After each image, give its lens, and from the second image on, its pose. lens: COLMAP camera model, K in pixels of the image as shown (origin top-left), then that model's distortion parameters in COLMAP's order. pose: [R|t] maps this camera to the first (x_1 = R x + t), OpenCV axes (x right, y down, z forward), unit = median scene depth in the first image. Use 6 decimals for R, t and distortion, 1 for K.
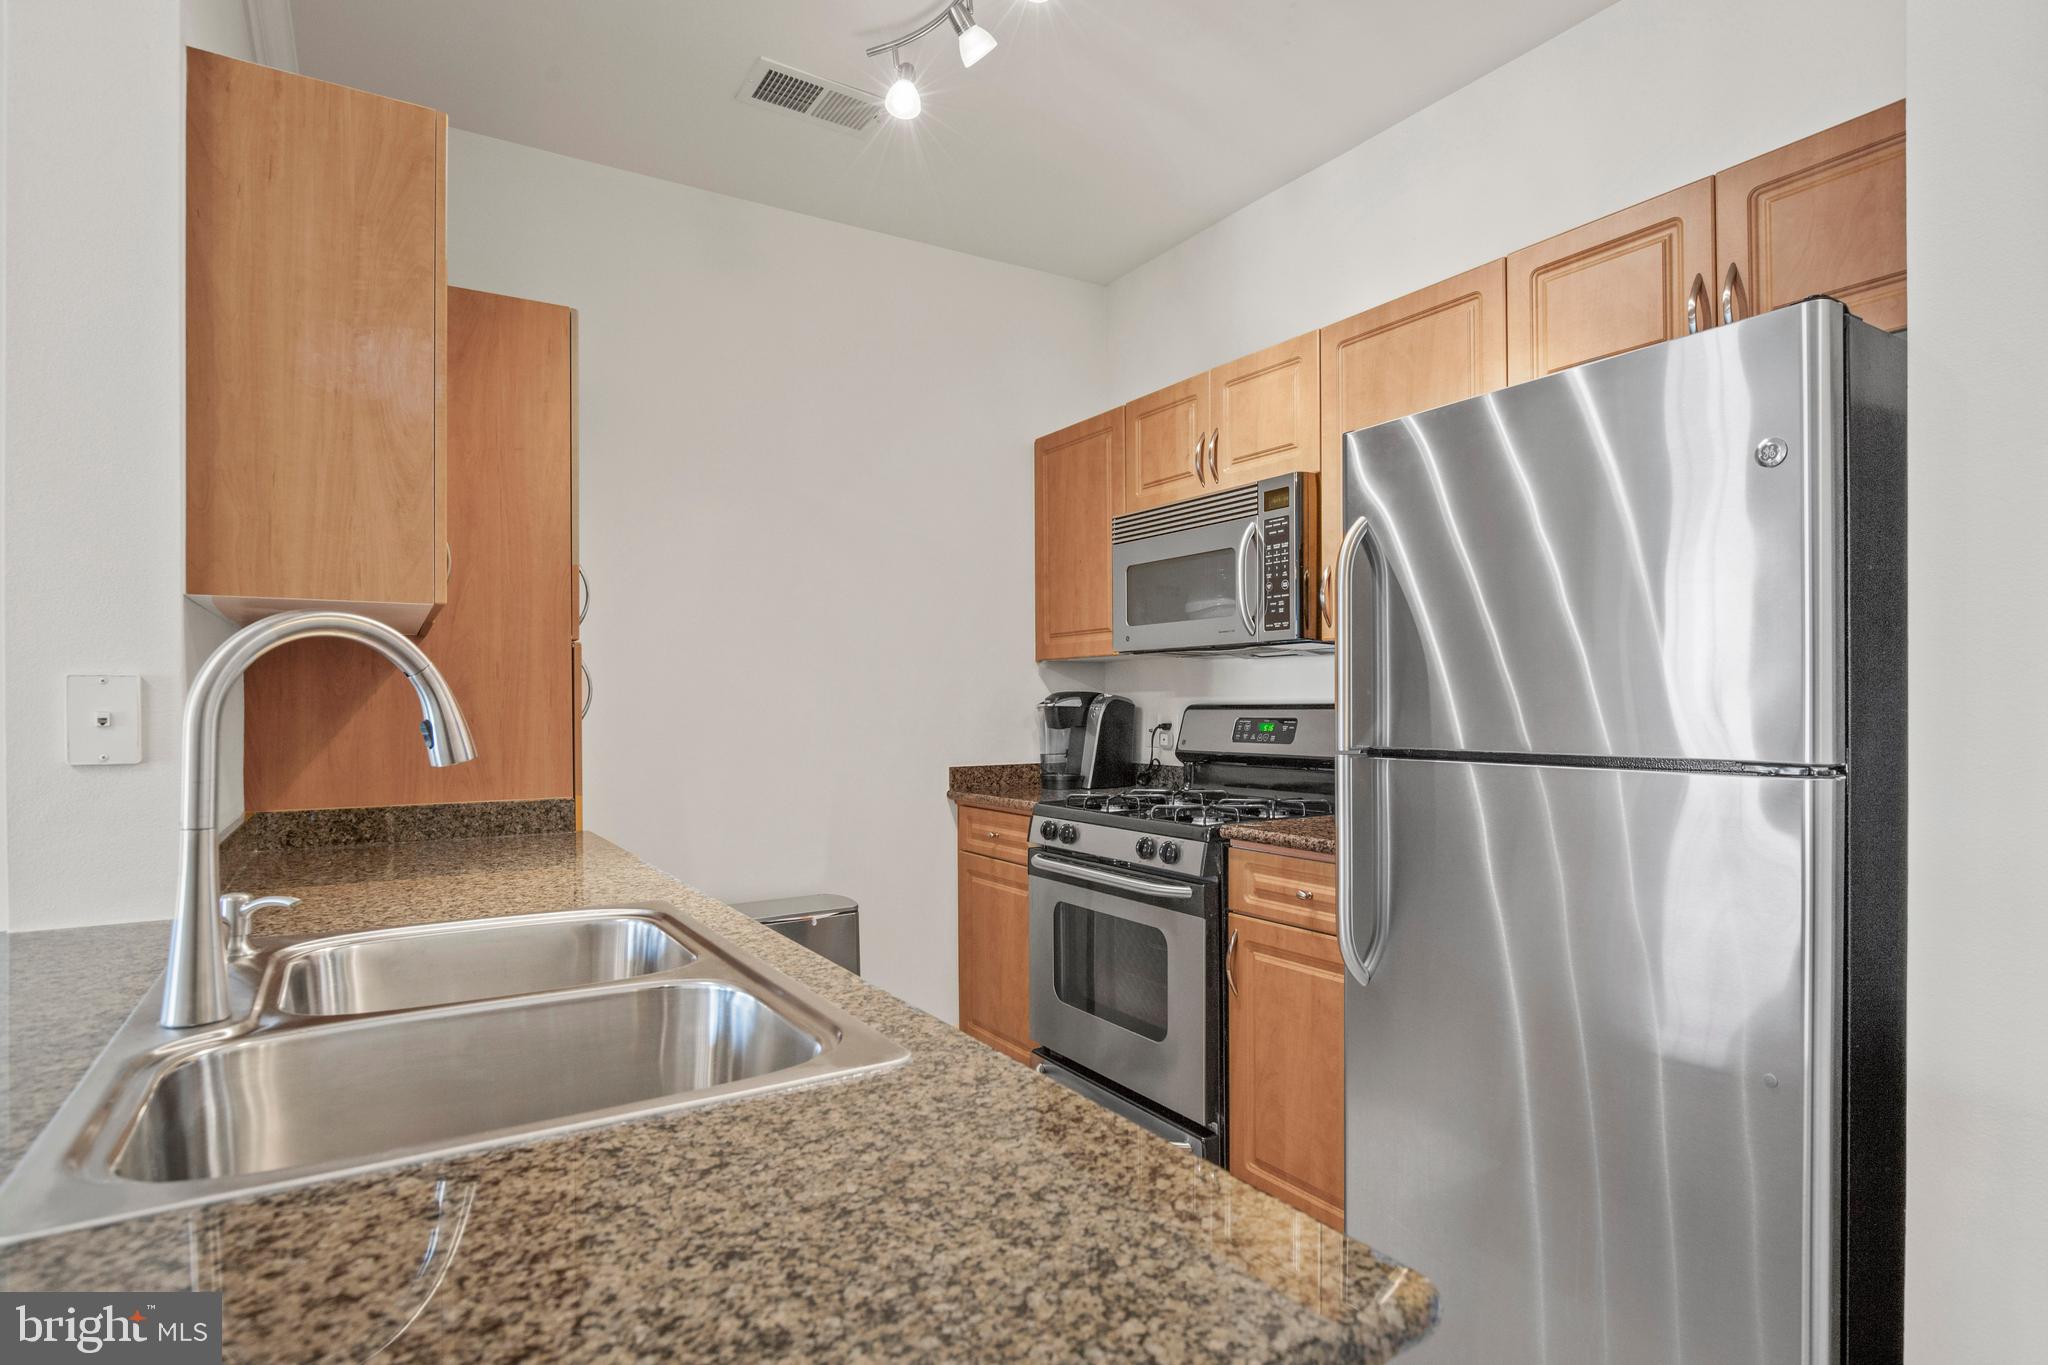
lens RADIAL K [[1058.4, 0, 1045.2], [0, 1058.4, 706.0], [0, 0, 1]] dist [-0.023773, 0.000747]
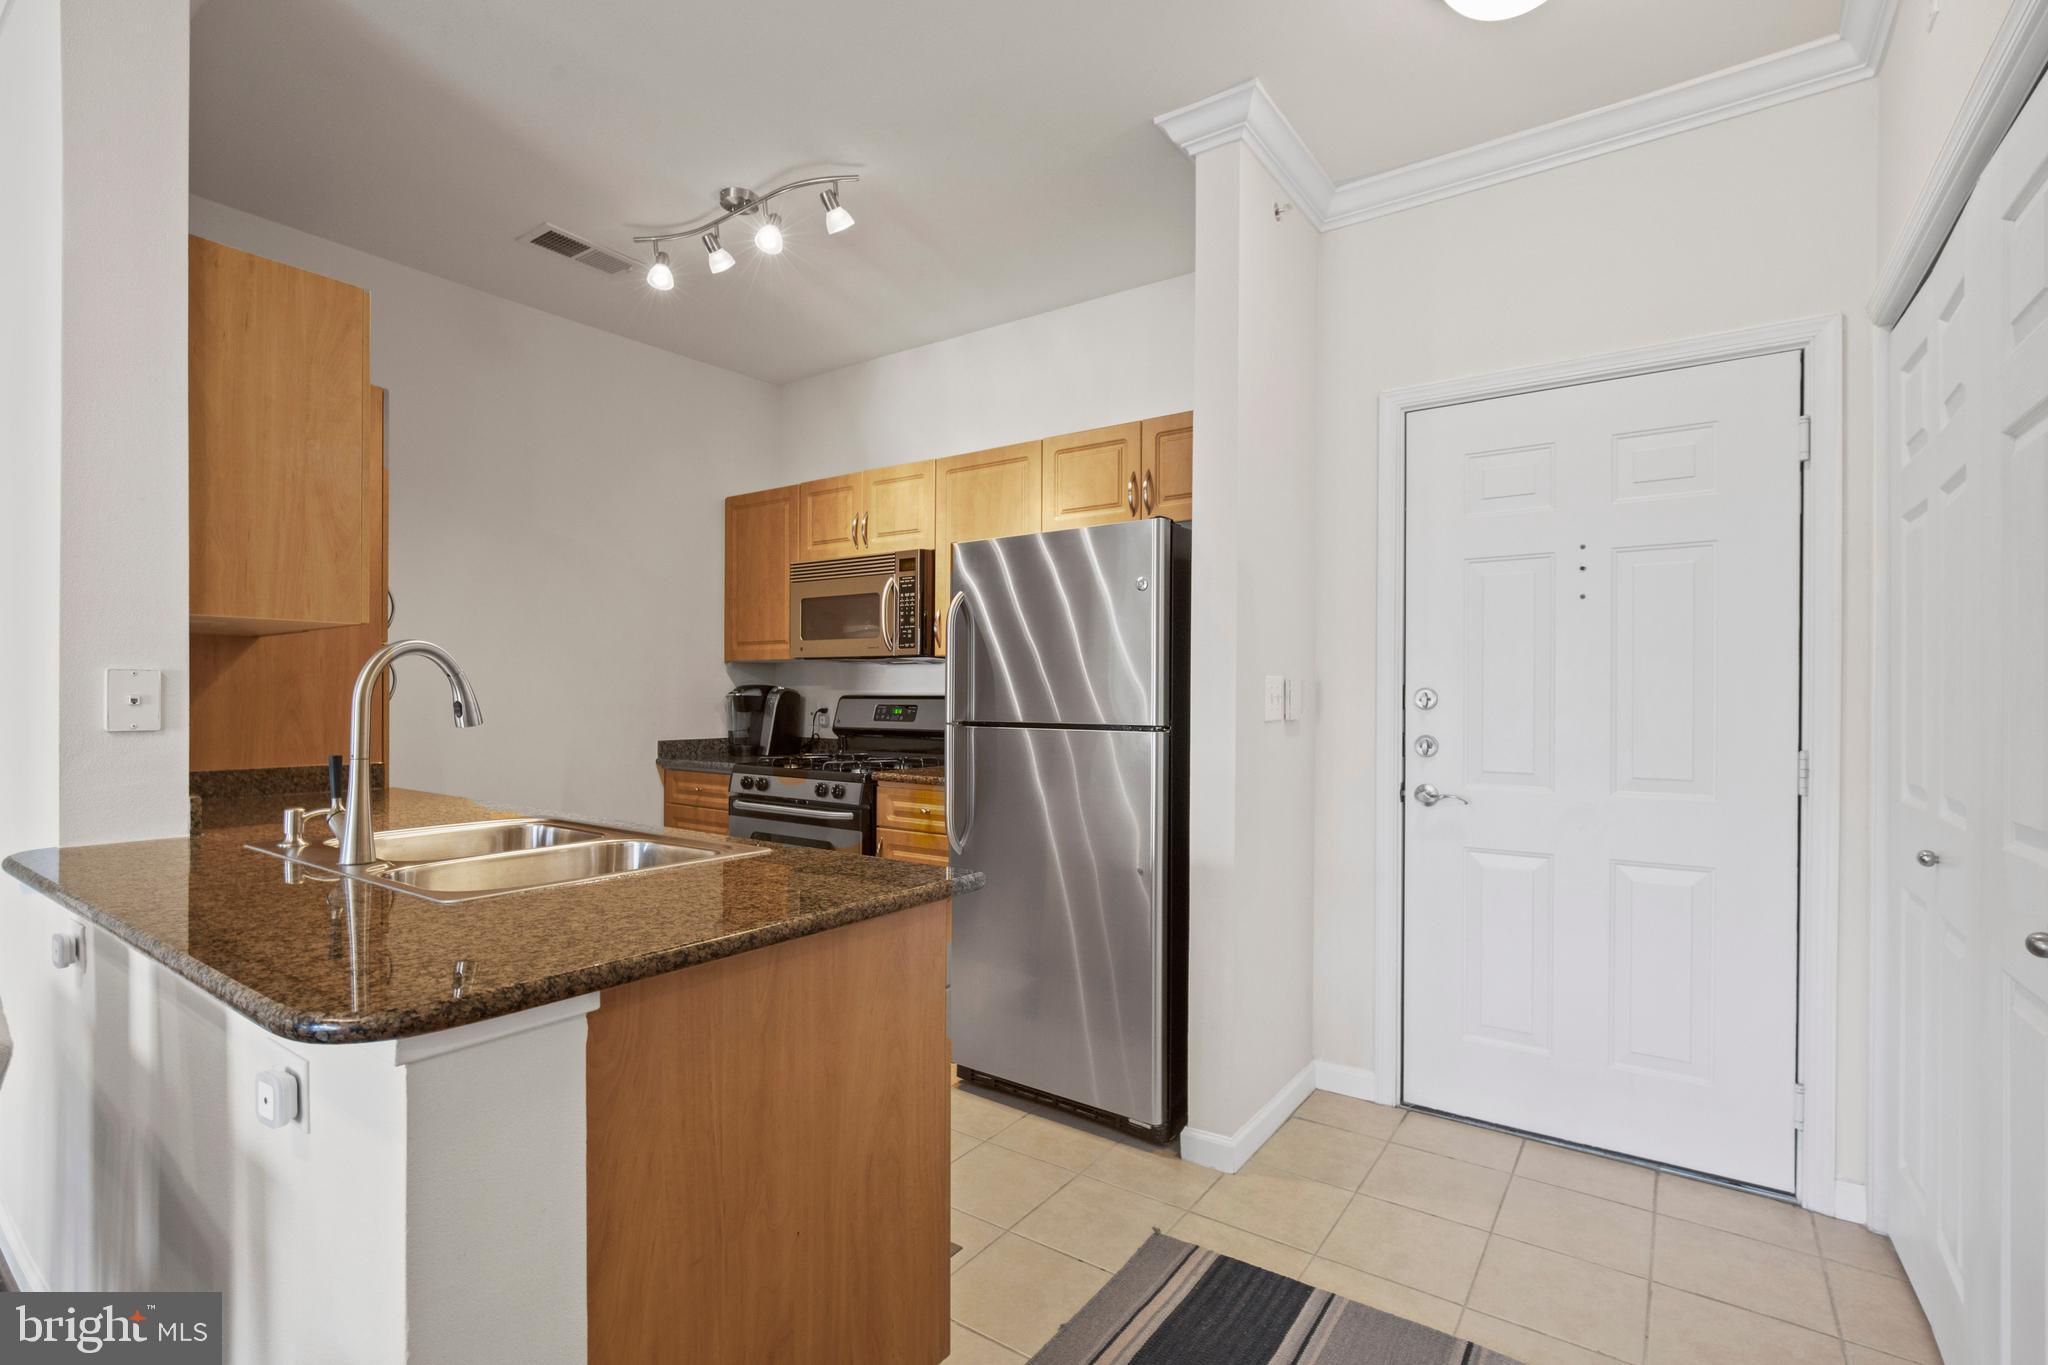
lens RADIAL K [[945.5, 0, 1049.1], [0, 945.5, 696.0], [0, 0, 1]] dist [-0.012153, 0.000044]
pose [[0.924557, 0.008695, 0.380944, -0.119680], [-0.008703, 0.999961, -0.001702, -0.000866], [-0.380944, -0.001741, 0.924597, -0.378296]]
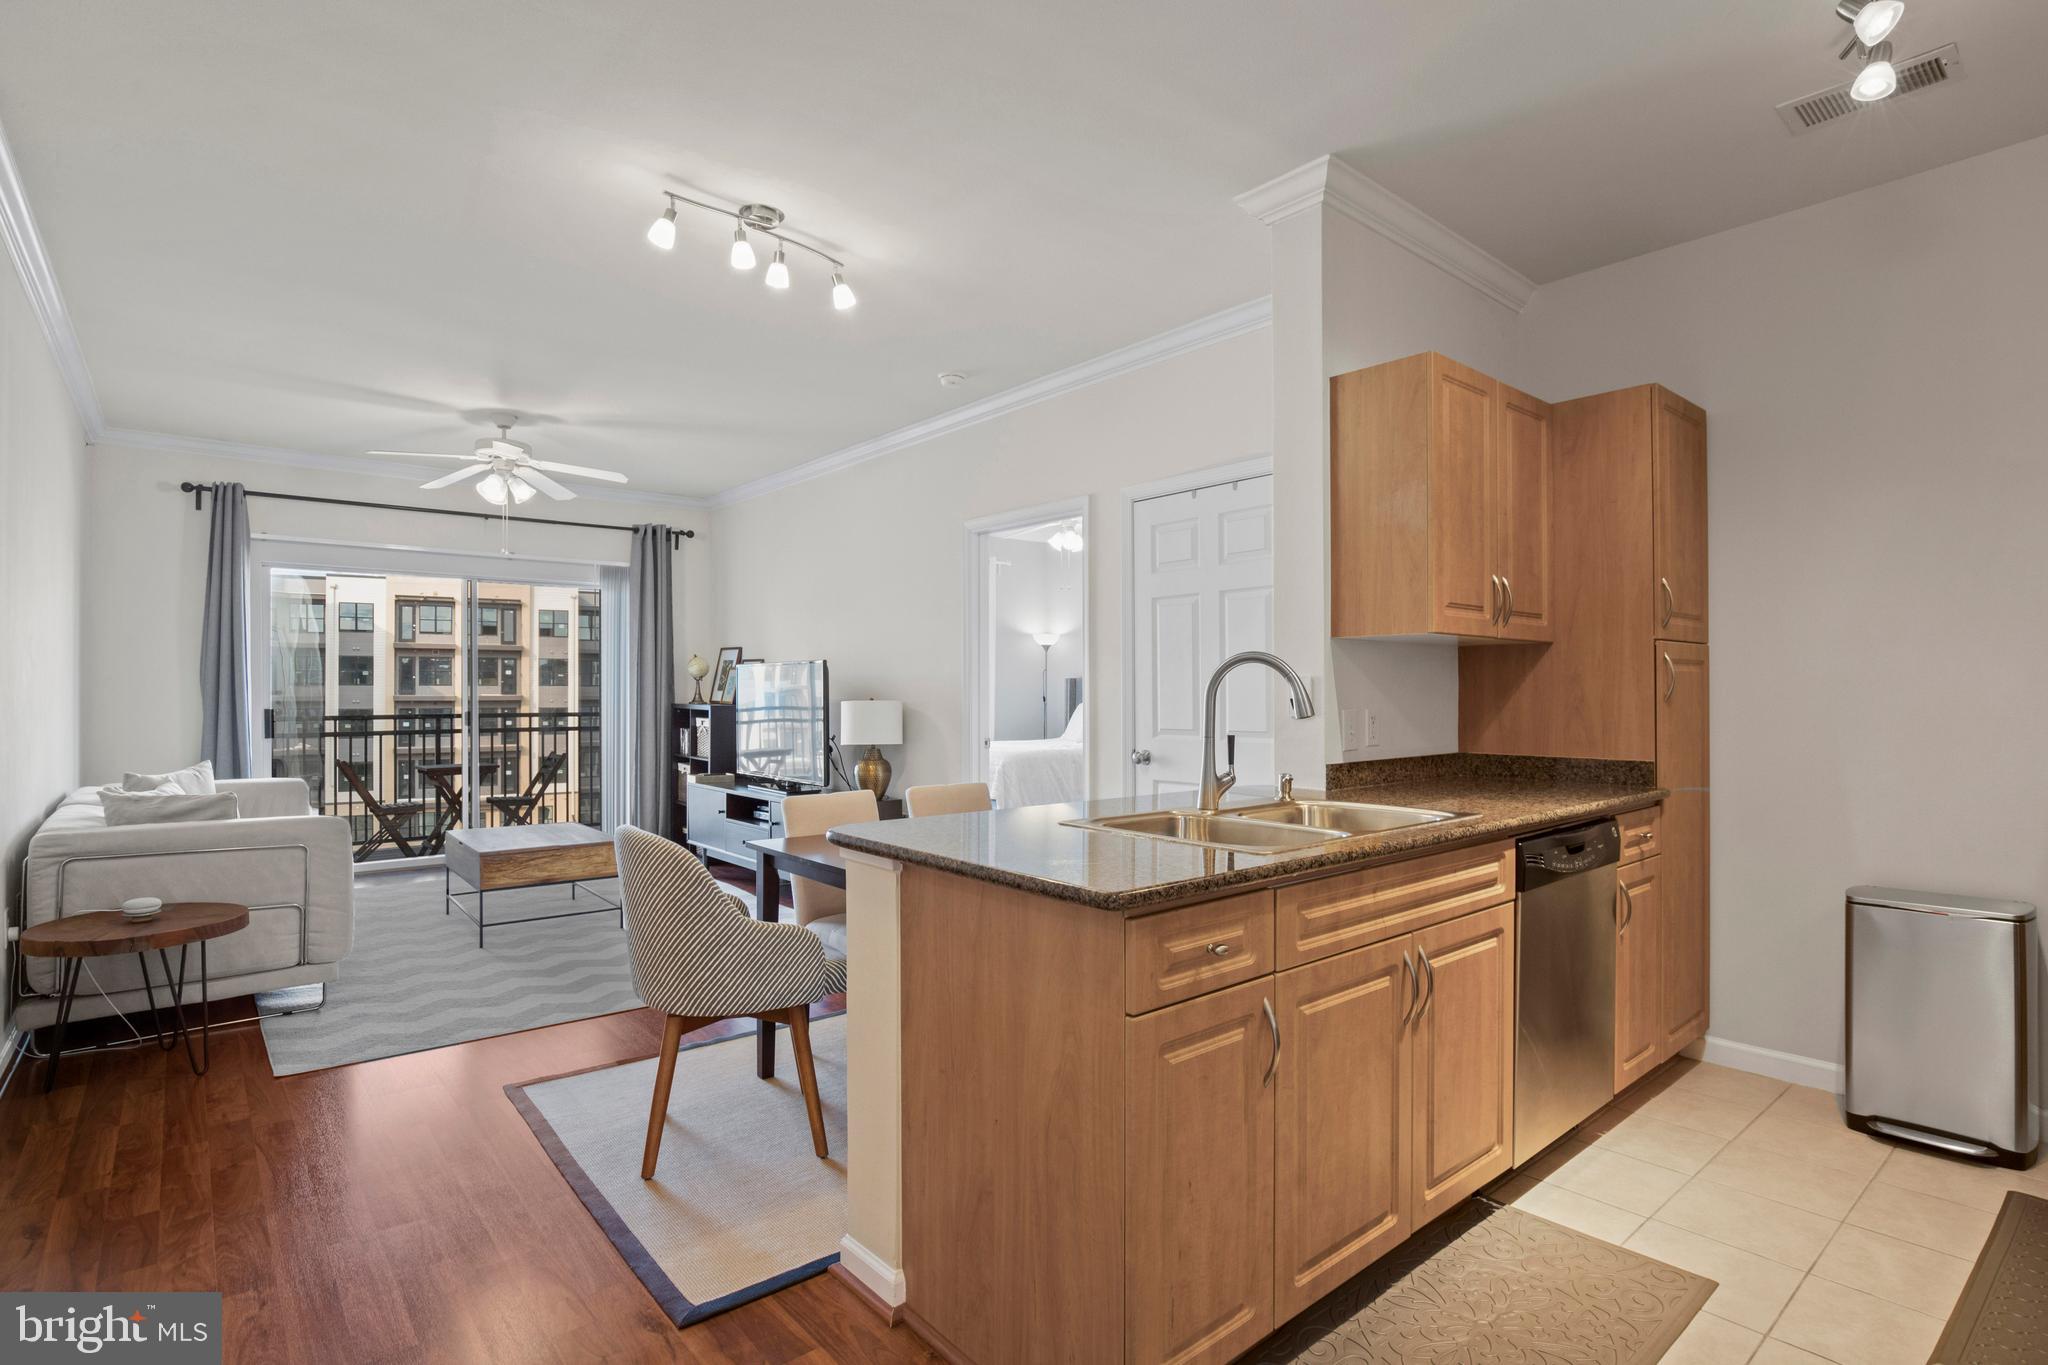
lens RADIAL K [[998.5, 0, 1037.3], [0, 998.5, 685.5], [0, 0, 1]] dist [-0.022491, -0.000077]
pose [[0.122534, -0.001180, -0.992464, 0.631786], [-0.000353, 0.999999, -0.001232, -0.004291], [0.992464, 0.000502, 0.122534, 0.092950]]
